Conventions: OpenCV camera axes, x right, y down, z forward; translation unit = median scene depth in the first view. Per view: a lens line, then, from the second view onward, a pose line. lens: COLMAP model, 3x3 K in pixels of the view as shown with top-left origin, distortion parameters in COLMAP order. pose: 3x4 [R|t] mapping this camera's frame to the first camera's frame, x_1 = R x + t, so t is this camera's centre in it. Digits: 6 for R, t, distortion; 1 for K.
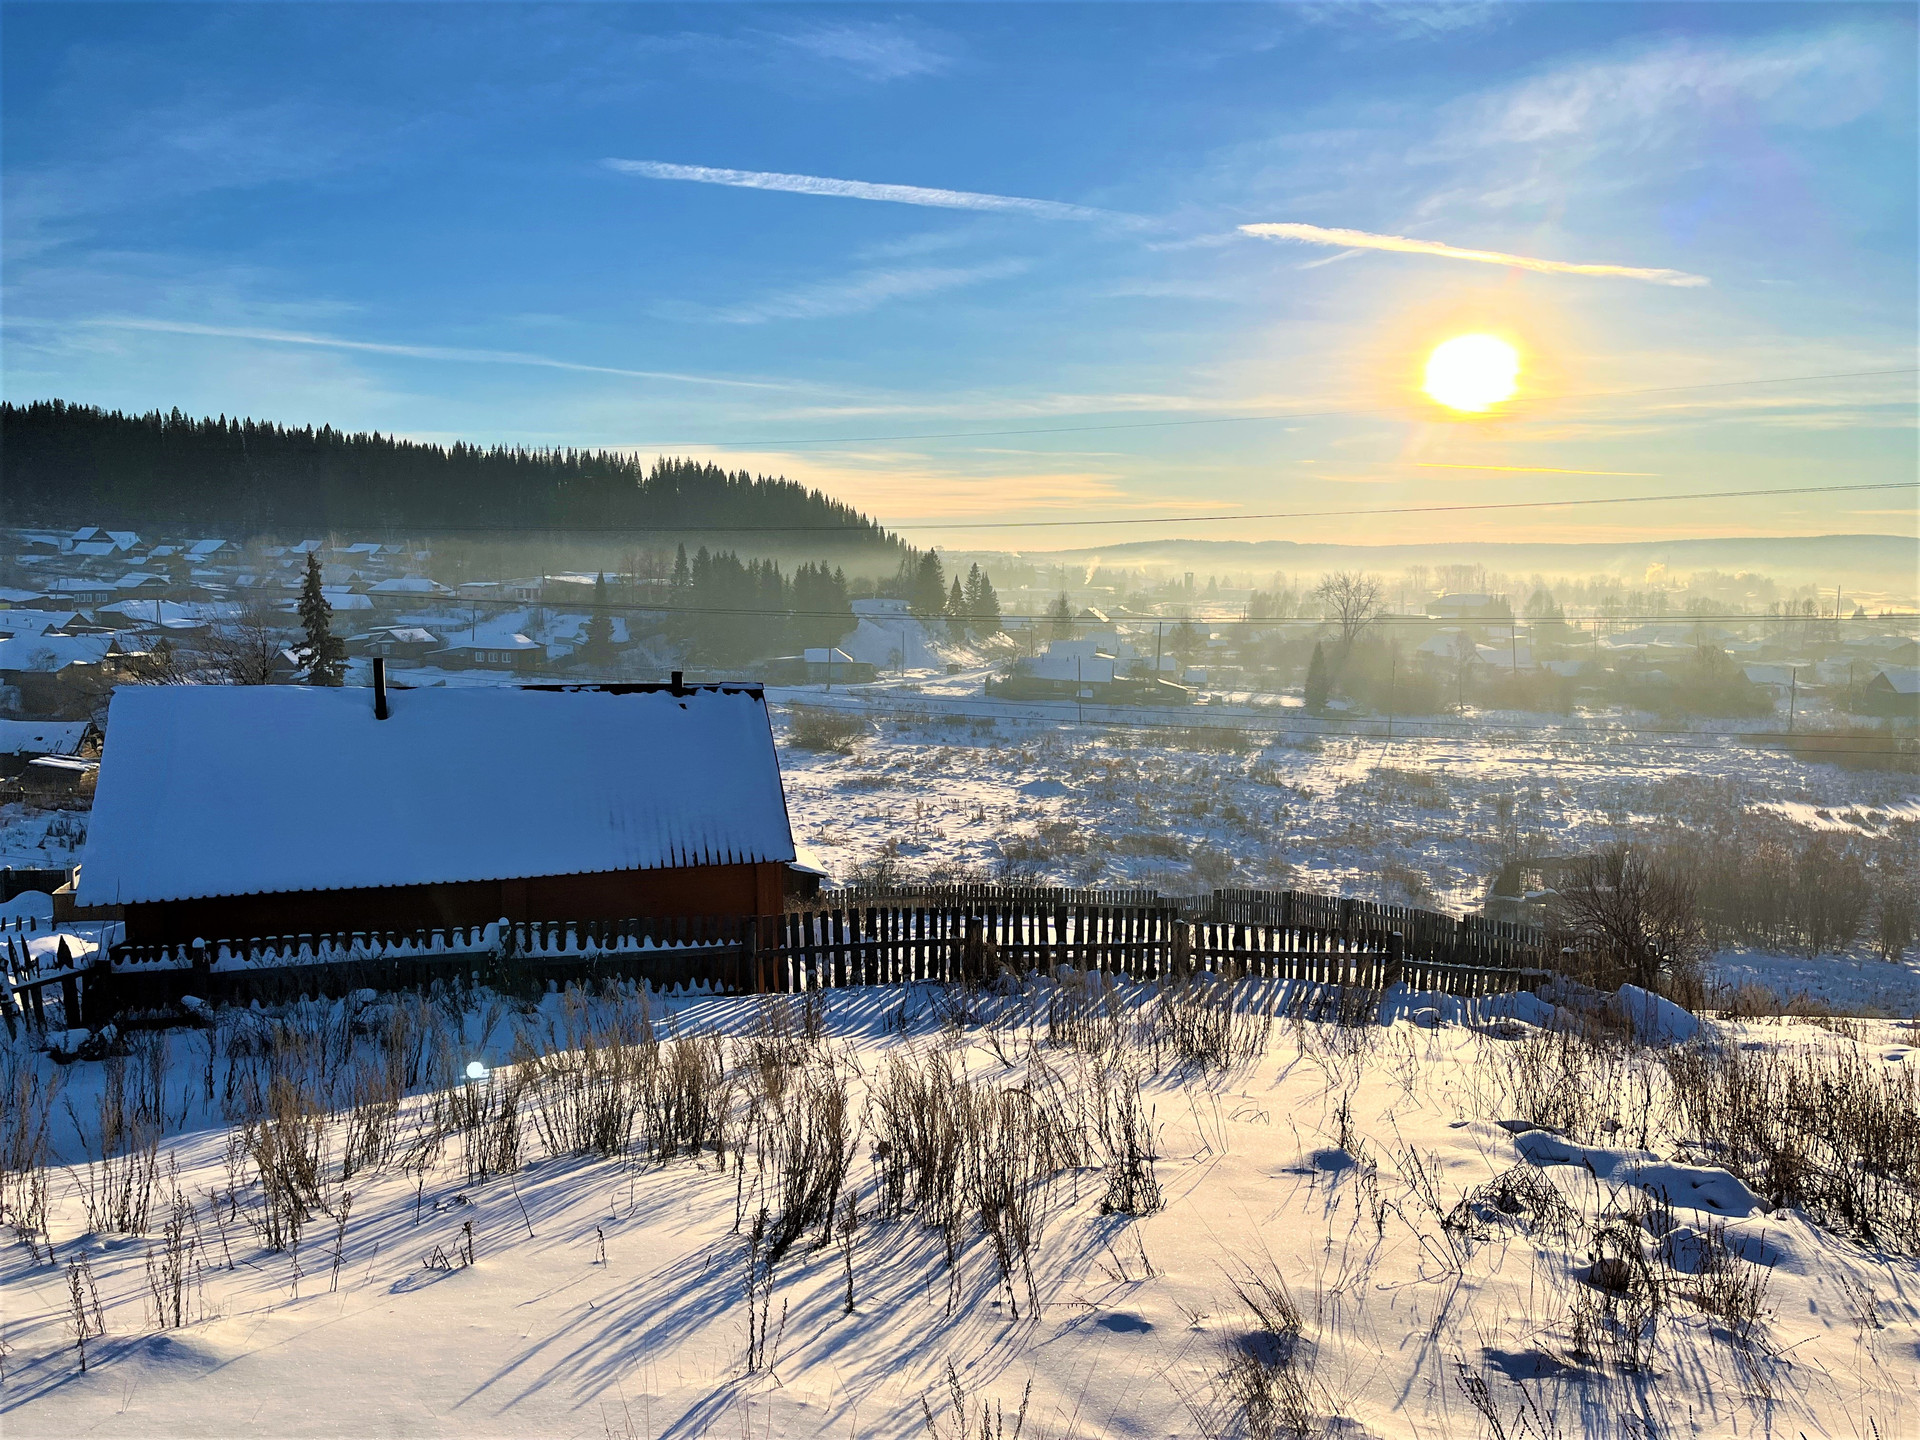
lens RADIAL K [[1449.0, 0, 970.8], [0, 1449.0, 713.0], [0, 0, 1]] dist [0.074086, -0.100403]
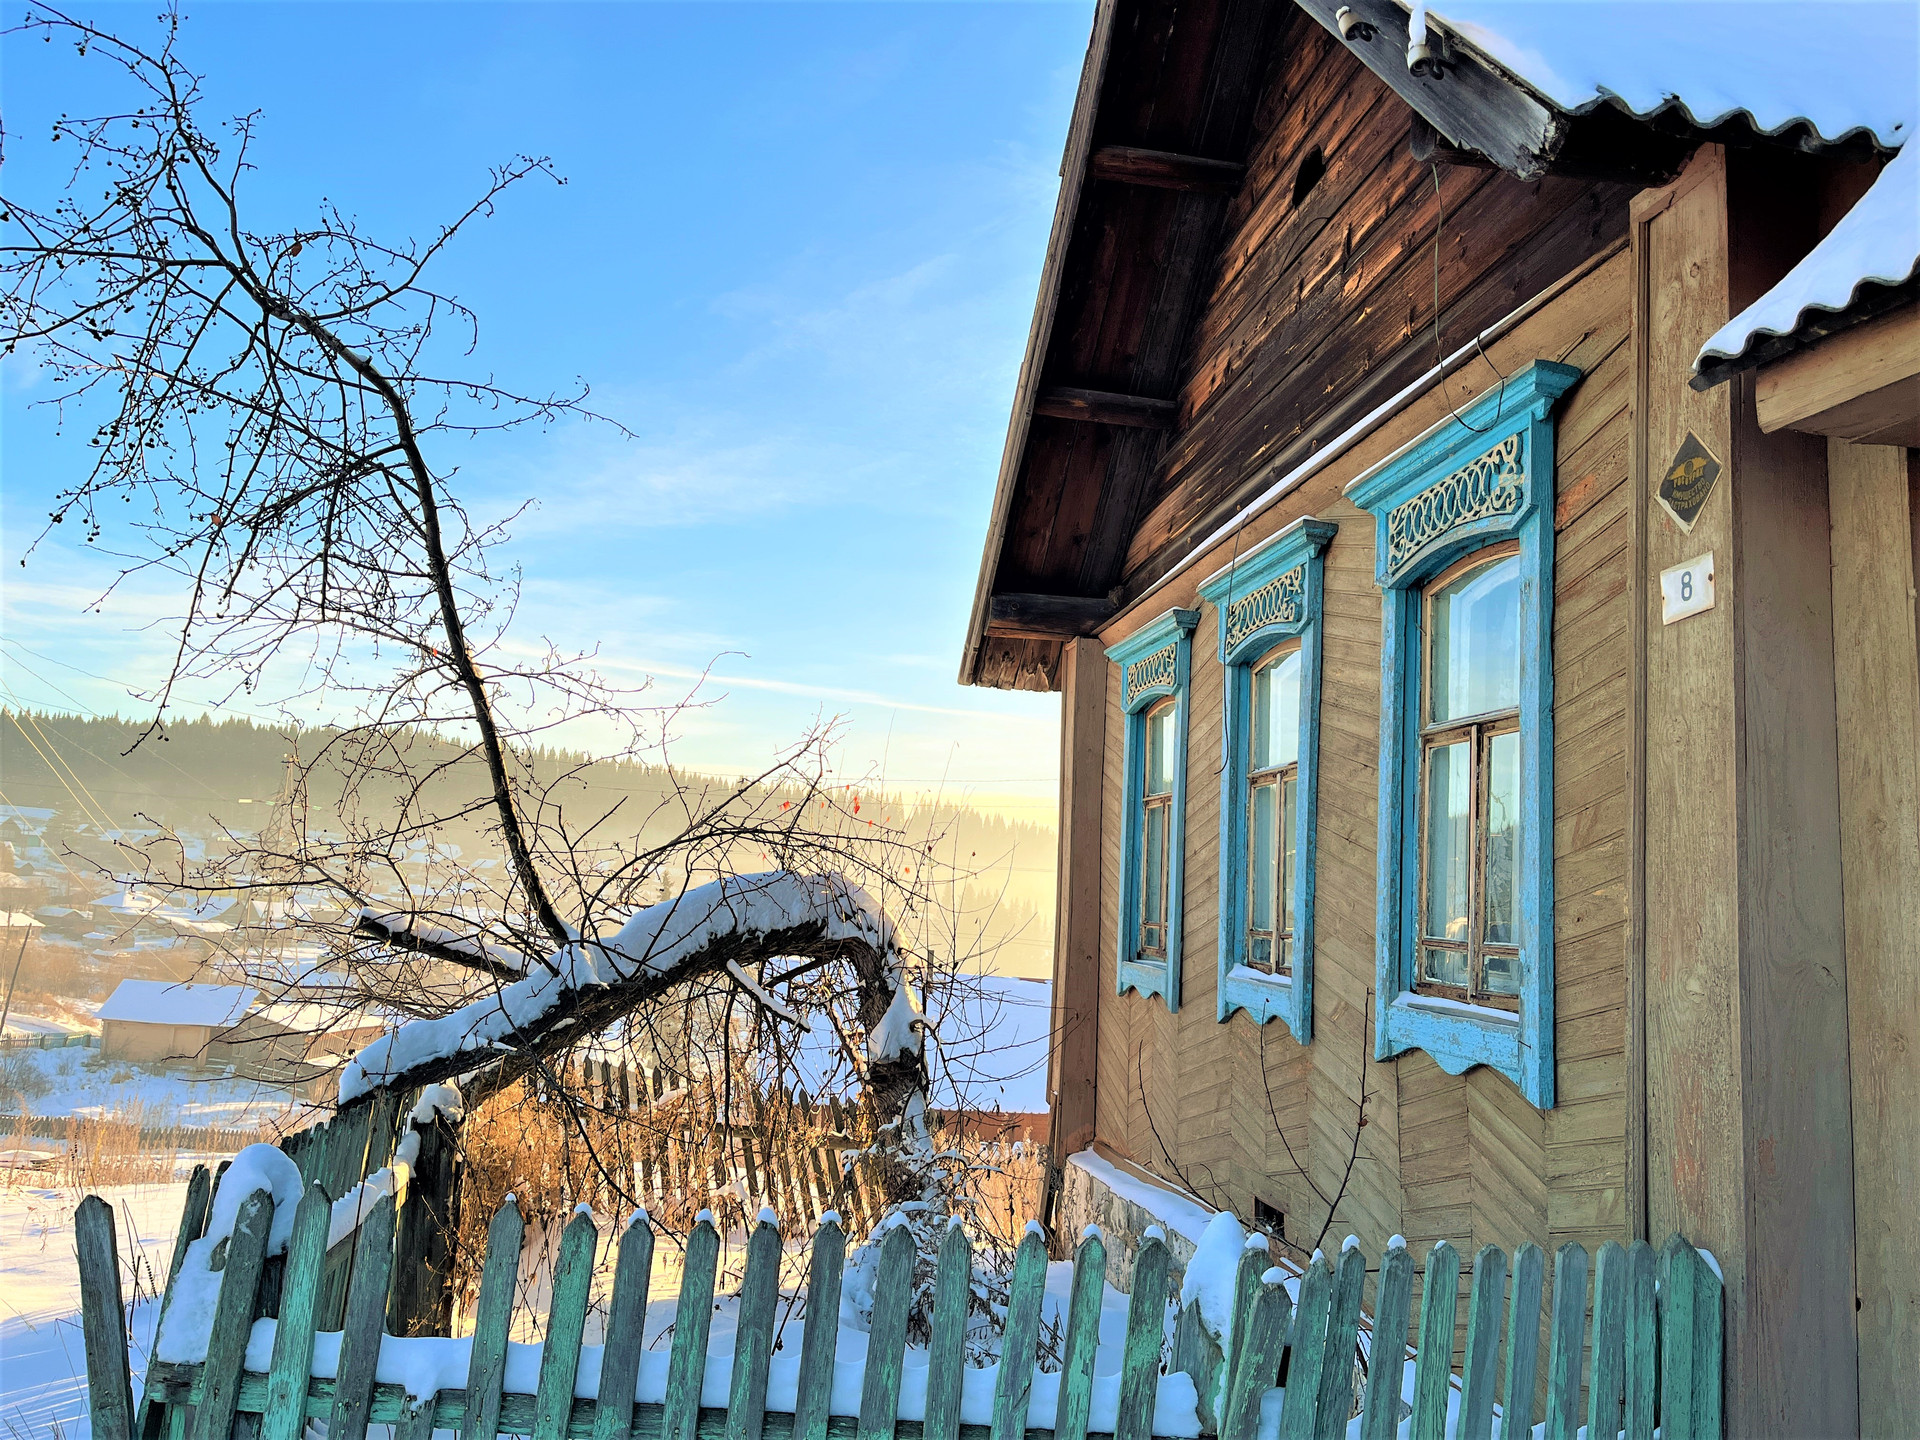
lens RADIAL K [[1449.0, 0, 968.2], [0, 1449.0, 719.8], [0, 0, 1]] dist [0.074086, -0.100403]
pose [[0.985068, 0.037582, -0.168012, -0.148009], [-0.075330, 0.971596, -0.224336, 0.065032], [0.154809, 0.233643, 0.959919, -0.450814]]
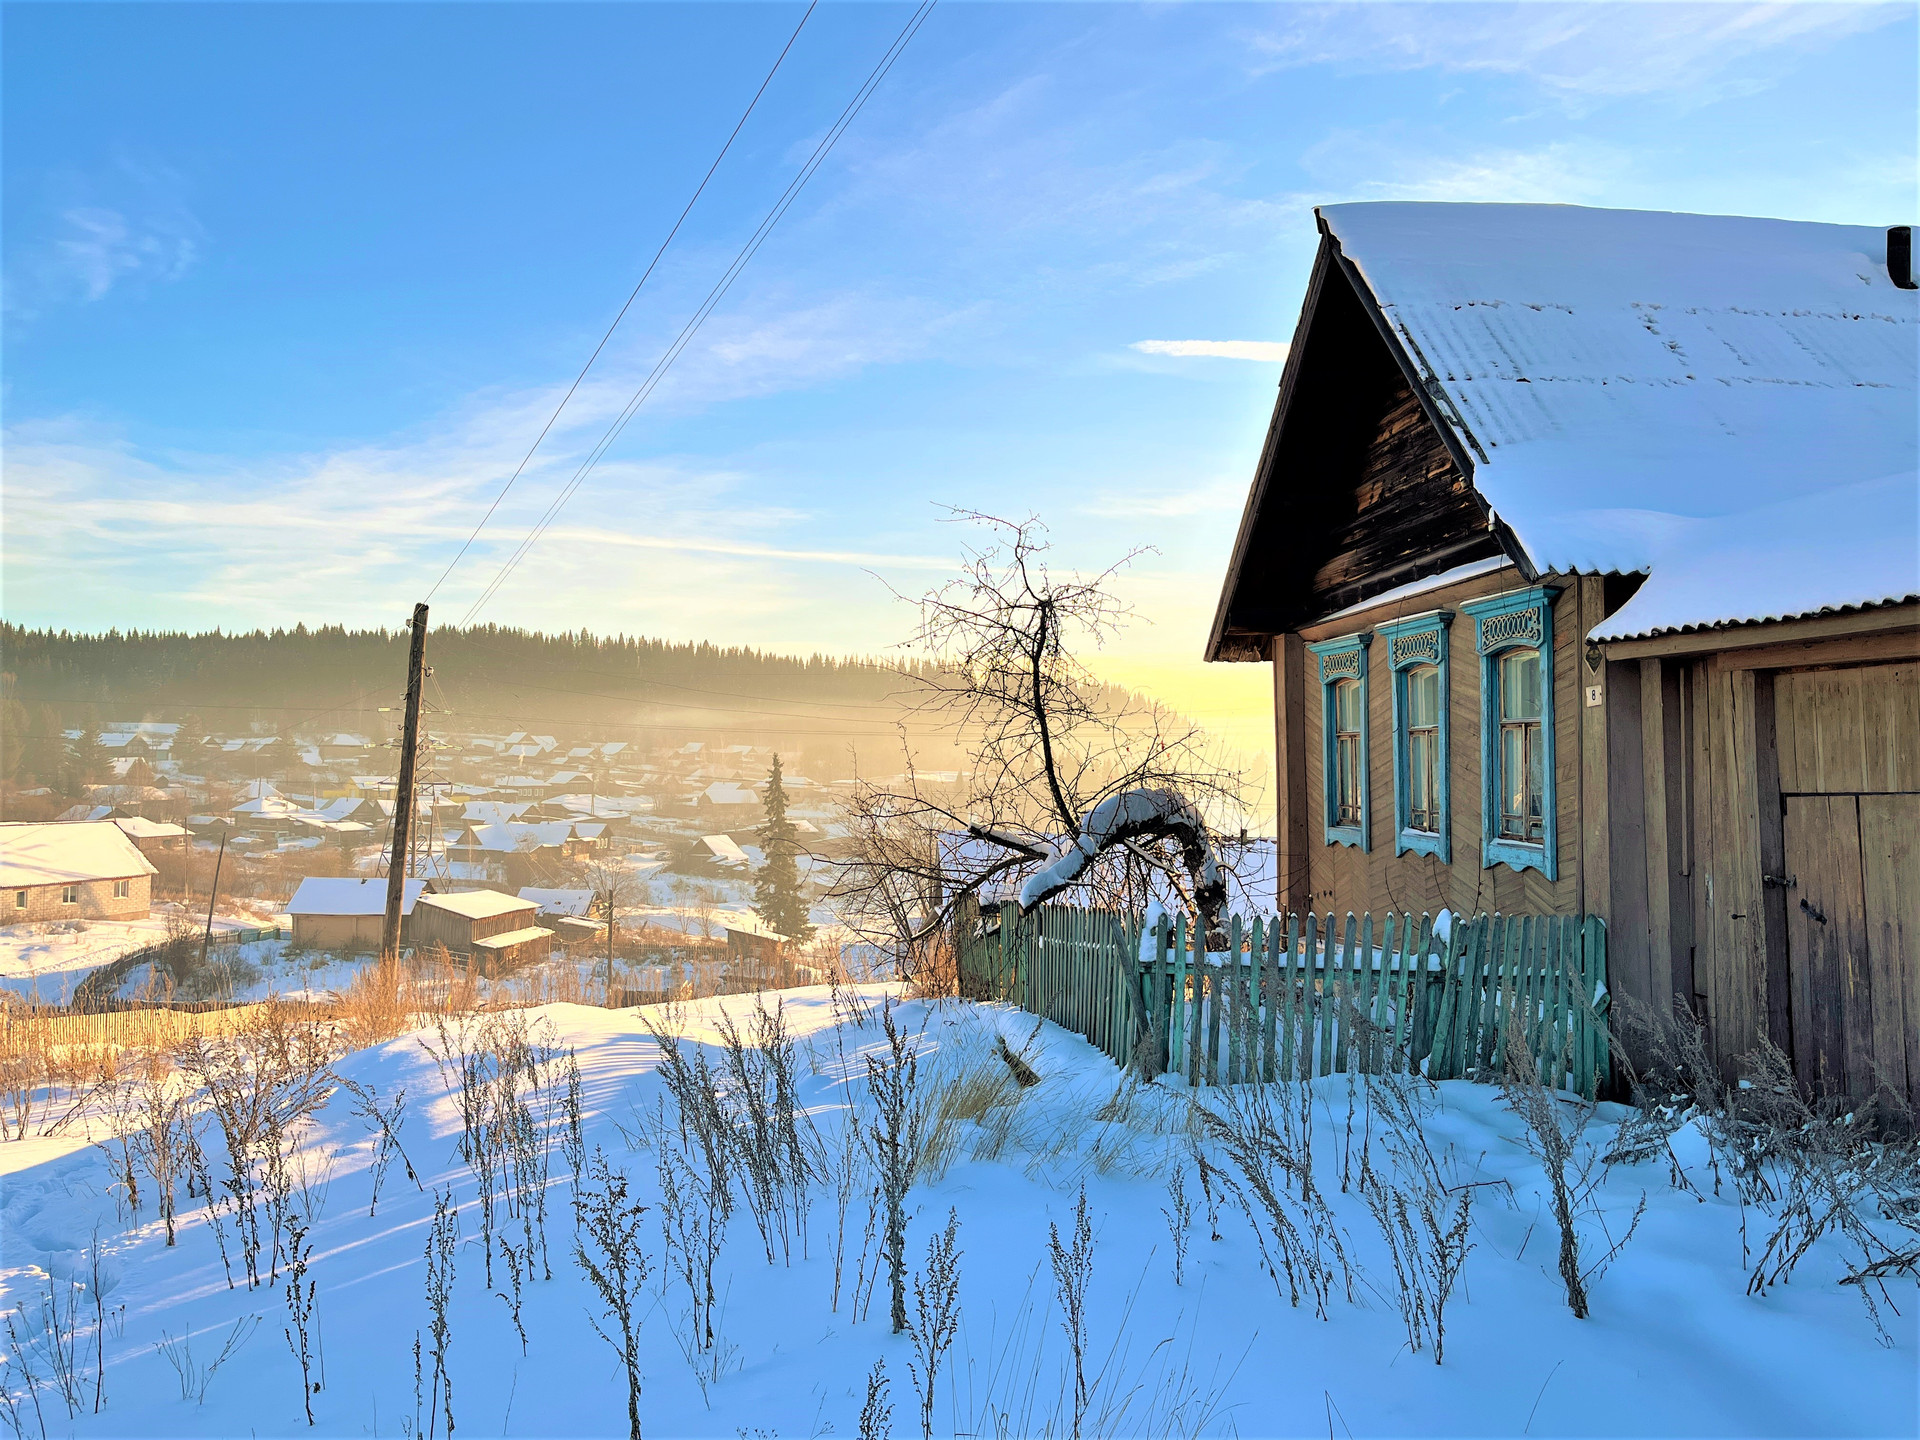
lens RADIAL K [[1449.0, 0, 954.8], [0, 1449.0, 716.7], [0, 0, 1]] dist [0.074086, -0.100403]
pose [[0.975194, -0.004148, -0.221314, -0.185676], [-0.025624, 0.990987, -0.131483, 0.078801], [0.219864, 0.133893, 0.966298, -0.729409]]
